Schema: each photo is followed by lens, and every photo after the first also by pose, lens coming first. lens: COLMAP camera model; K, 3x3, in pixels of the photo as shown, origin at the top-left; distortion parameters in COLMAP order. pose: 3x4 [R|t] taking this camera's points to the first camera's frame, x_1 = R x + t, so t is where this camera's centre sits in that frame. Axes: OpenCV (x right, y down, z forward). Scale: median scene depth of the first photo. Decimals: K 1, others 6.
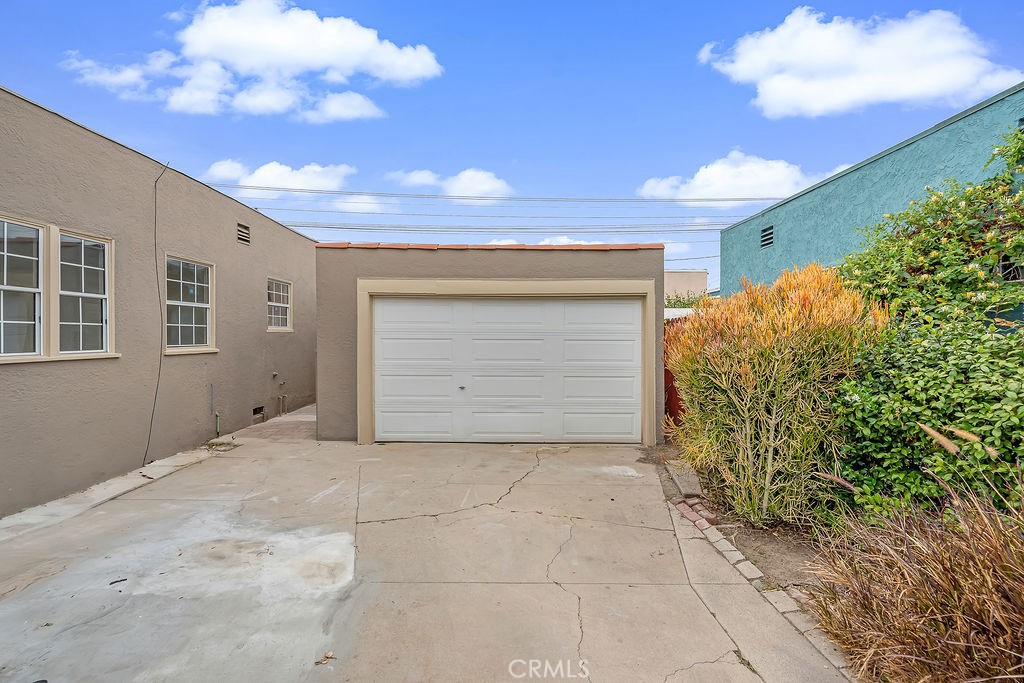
lens RADIAL K [[451.5, 0, 511.1], [0, 451.5, 341.5], [0, 0, 1]] dist [0.002203, 0.000073]
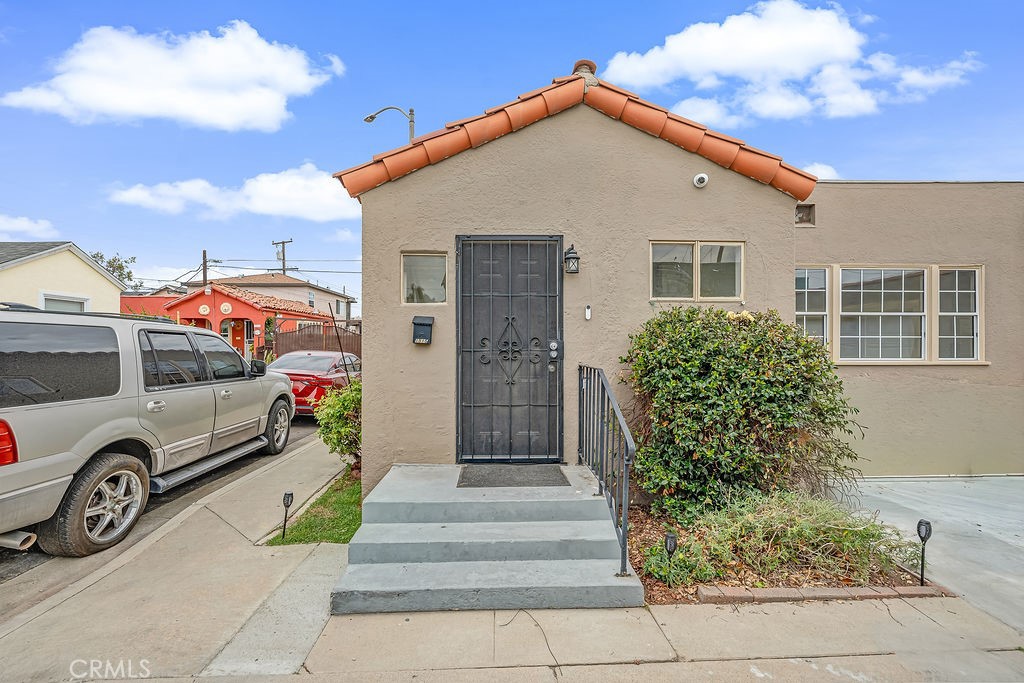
lens RADIAL K [[451.5, 0, 509.8], [0, 451.5, 341.5], [0, 0, 1]] dist [0.002203, 0.000073]
pose [[0.026078, -0.013066, -0.999575, 0.294779], [-0.013870, 0.999814, -0.013431, 0.007879], [0.999564, 0.014214, 0.025892, -0.290703]]
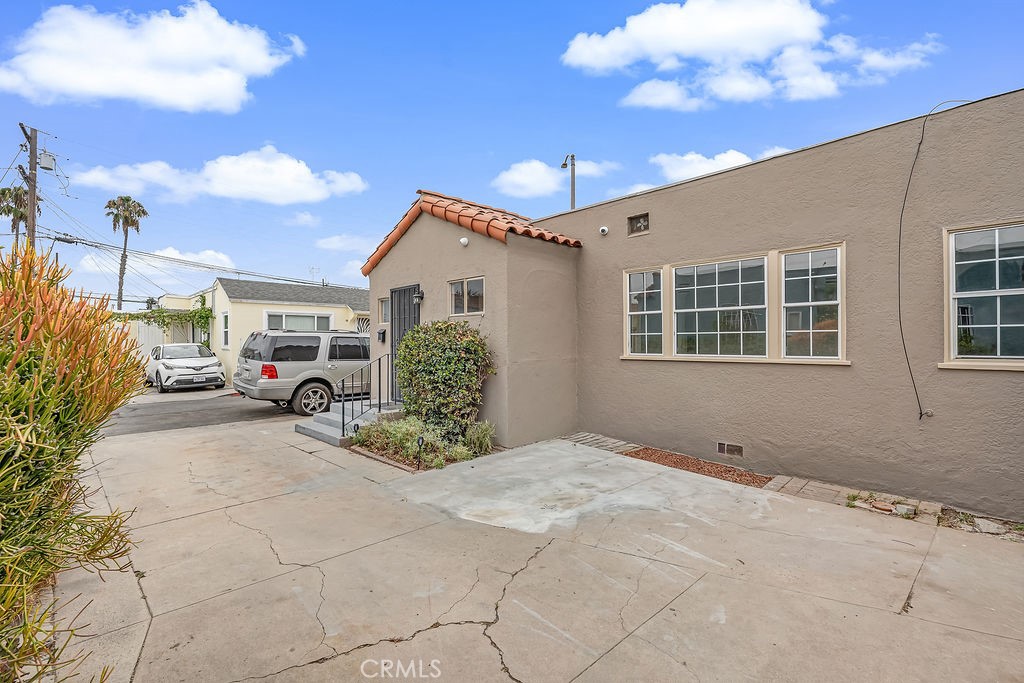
lens RADIAL K [[451.5, 0, 506.3], [0, 451.5, 342.7], [0, 0, 1]] dist [0.002203, 0.000073]
pose [[-0.719985, -0.003871, -0.693978, 0.328706], [-0.010576, 0.999930, 0.005395, -0.010611], [0.693909, 0.011224, -0.719976, 1.354106]]
